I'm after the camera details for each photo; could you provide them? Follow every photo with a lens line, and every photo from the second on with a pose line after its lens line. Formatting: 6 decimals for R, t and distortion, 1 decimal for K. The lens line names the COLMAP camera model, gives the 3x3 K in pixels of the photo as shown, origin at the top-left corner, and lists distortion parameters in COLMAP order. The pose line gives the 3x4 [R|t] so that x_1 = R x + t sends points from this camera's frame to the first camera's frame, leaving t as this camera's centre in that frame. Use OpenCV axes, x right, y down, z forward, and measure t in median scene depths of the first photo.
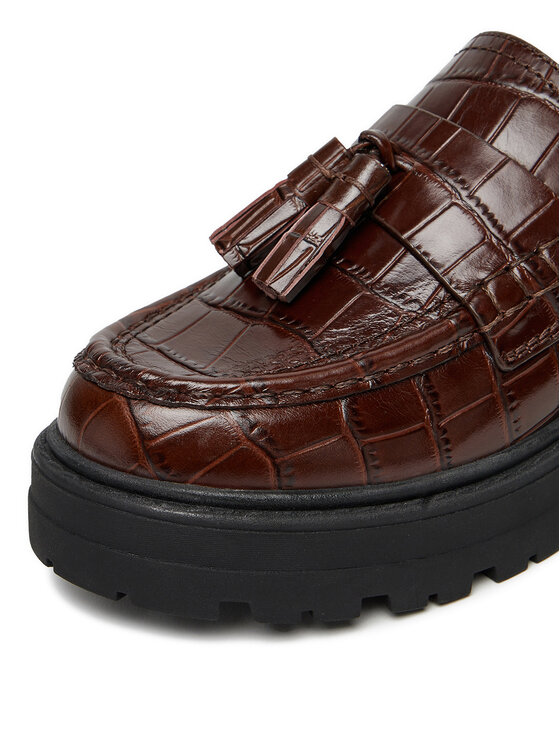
lens RADIAL K [[1507.2, 0, 280.0], [0, 1507.2, 373.0], [0, 0, 1]] dist [0.013823, 0.118082]
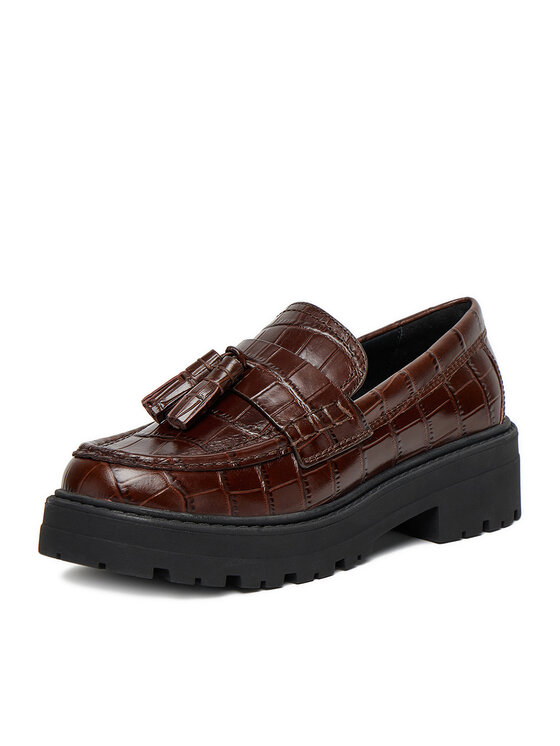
lens RADIAL K [[2192.7, 0, 280.0], [0, 2192.7, 373.0], [0, 0, 1]] dist [0.009994, 0.121791]
pose [[0.991544, 0.046344, 0.121212, -0.212203], [-0.013307, 0.965442, -0.260276, 0.585033], [-0.129085, 0.256463, 0.957896, -1.611027]]
